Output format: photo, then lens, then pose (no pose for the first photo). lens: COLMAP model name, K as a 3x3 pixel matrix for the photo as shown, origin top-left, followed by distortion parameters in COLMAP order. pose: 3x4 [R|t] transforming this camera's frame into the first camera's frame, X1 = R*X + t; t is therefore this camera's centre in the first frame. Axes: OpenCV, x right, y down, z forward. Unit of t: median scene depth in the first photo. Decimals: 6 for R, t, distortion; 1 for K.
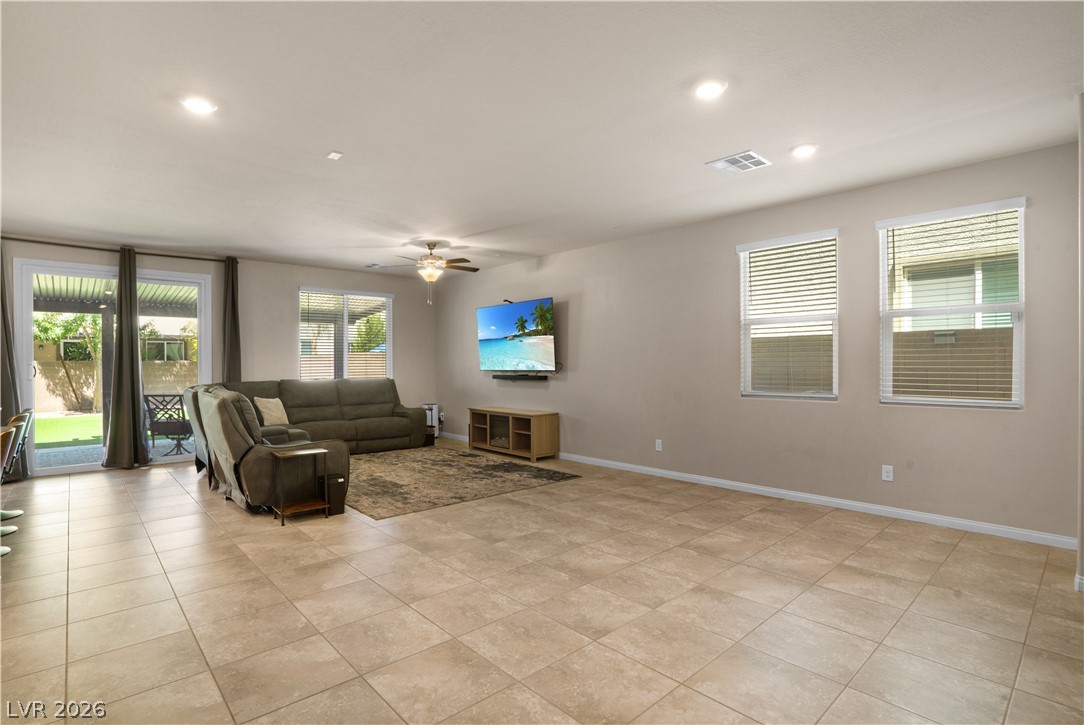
lens RADIAL K [[529.6, 0, 542.0], [0, 529.6, 362.5], [0, 0, 1]] dist [-0.059456, 0.024362]
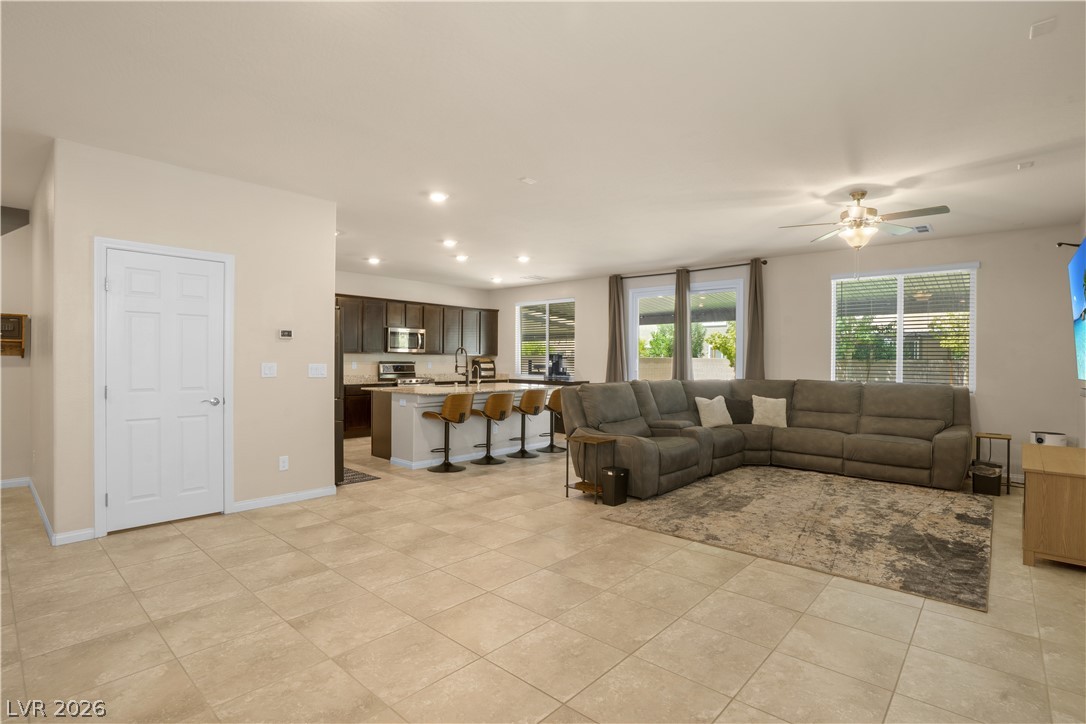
lens RADIAL K [[530.5, 0, 543.0], [0, 530.5, 362.0], [0, 0, 1]] dist [-0.059456, 0.024362]
pose [[0.099191, 0.009788, -0.995020, 0.453160], [-0.008285, 0.999925, 0.009011, -0.003224], [0.995034, 0.007350, 0.099265, 0.534107]]
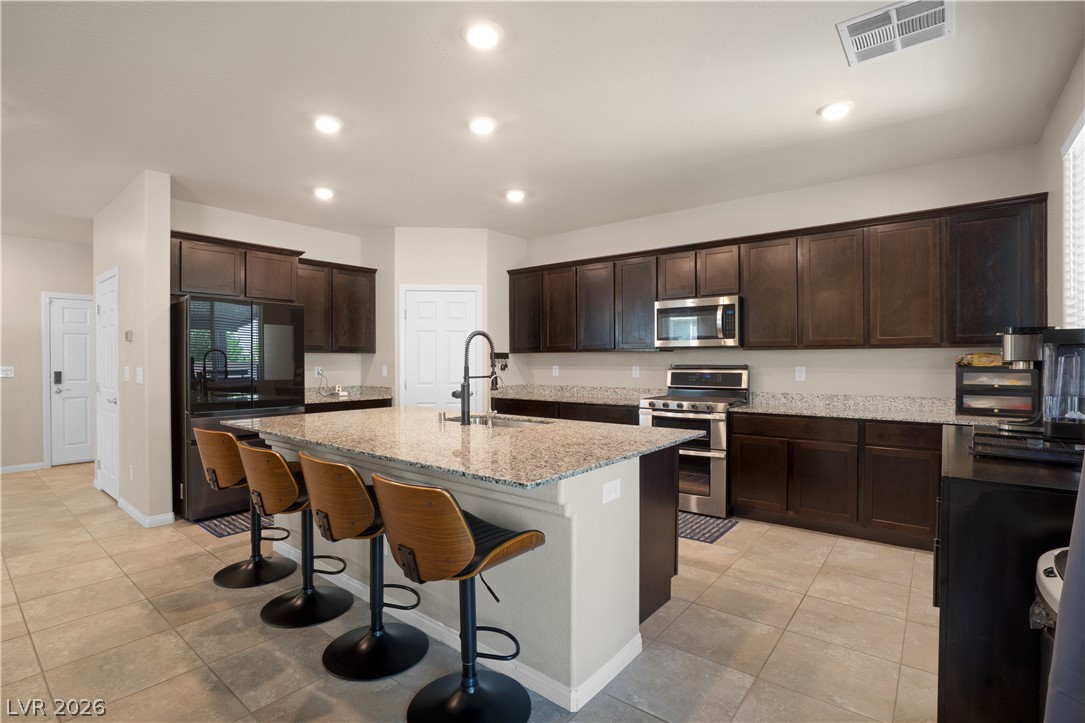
lens RADIAL K [[530.0, 0, 542.5], [0, 530.0, 361.5], [0, 0, 1]] dist [-0.059456, 0.024362]
pose [[-0.991020, 0.007249, -0.133514, -0.743269], [0.007211, 0.999974, 0.000771, 0.004278], [0.133516, -0.000199, -0.991047, 0.993313]]
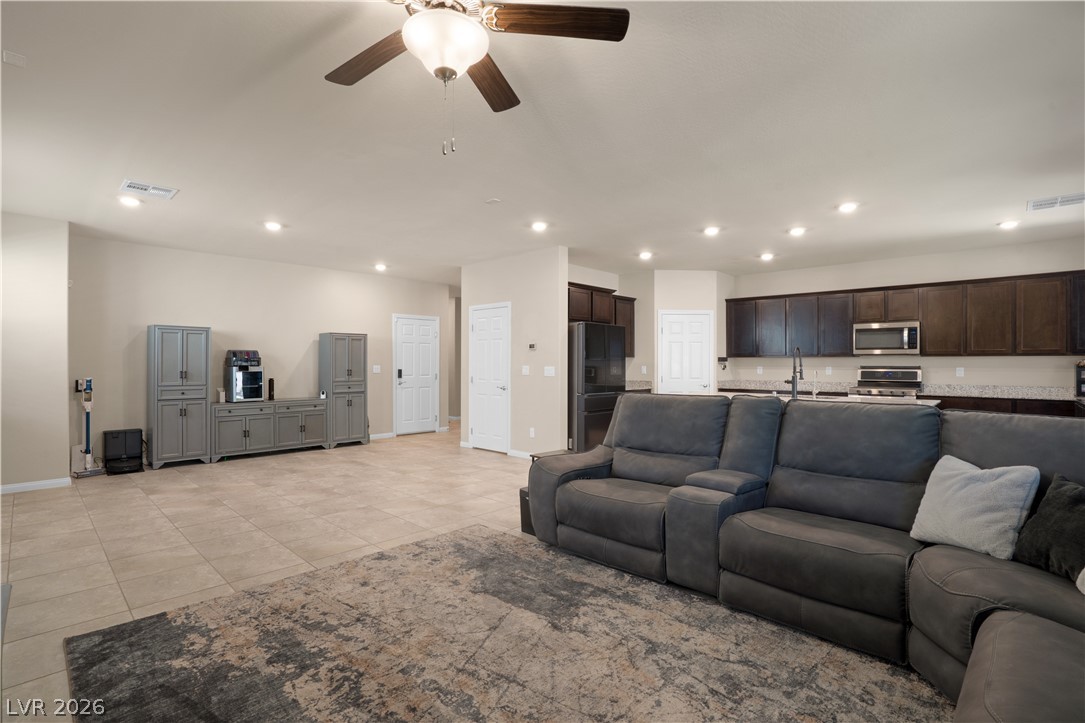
lens RADIAL K [[515.2, 0, 539.4], [0, 515.2, 362.1], [0, 0, 1]] dist [-0.054094, 0.017432]
pose [[-0.998132, 0.003649, -0.060988, -0.252170], [0.003867, 0.999987, -0.003469, 0.003773], [0.060975, -0.003699, -0.998132, 1.321666]]
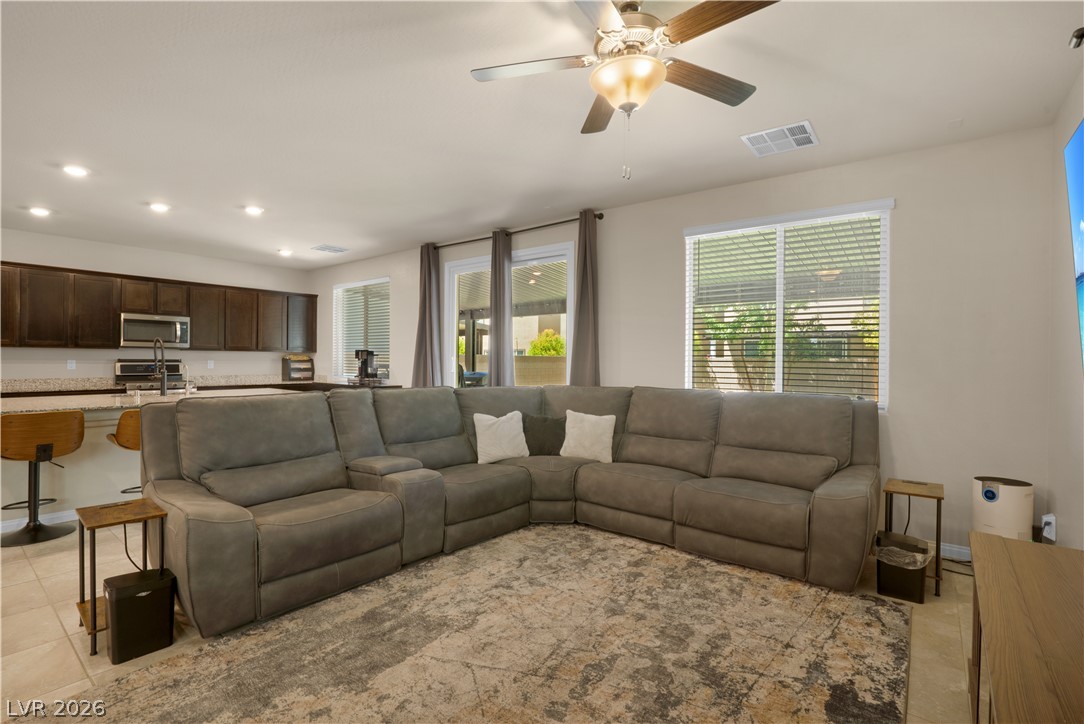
lens RADIAL K [[505.4, 0, 542.0], [0, 505.4, 362.0], [0, 0, 1]] dist [-0.065328, 0.027636]
pose [[0.160693, 0.011099, -0.986942, 0.088880], [-0.010035, 0.999903, 0.009611, -0.000658], [0.986953, 0.008360, 0.160789, 0.930905]]
